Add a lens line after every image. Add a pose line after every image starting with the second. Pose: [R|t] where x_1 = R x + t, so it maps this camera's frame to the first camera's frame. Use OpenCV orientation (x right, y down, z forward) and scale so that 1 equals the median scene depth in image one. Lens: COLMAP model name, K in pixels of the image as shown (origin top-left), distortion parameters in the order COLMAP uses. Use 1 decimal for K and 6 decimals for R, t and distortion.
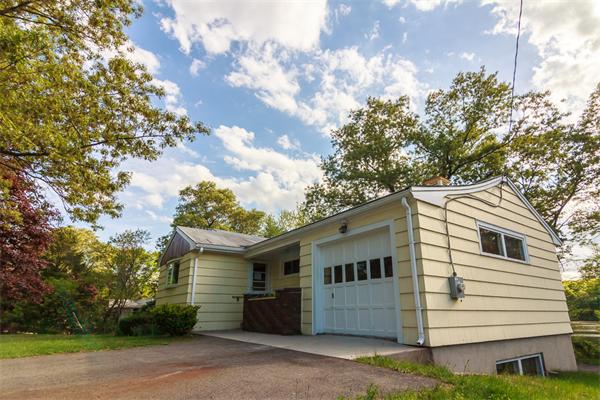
lens RADIAL K [[340.3, 0, 303.0], [0, 340.3, 224.9], [0, 0, 1]] dist [0.031733, -0.000288]
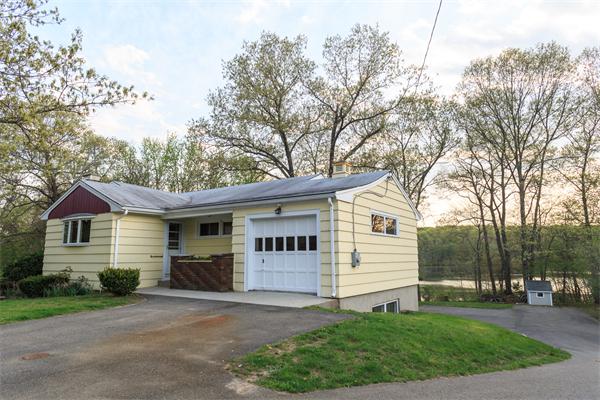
lens RADIAL K [[398.4, 0, 300.0], [0, 398.4, 200.0], [0, 0, 1]] dist [-0.002730, -0.000273]
pose [[0.943224, 0.052174, 0.328033, -0.270751], [-0.084736, 0.992706, 0.085760, -0.148483], [-0.321166, -0.108687, 0.940765, -0.389632]]
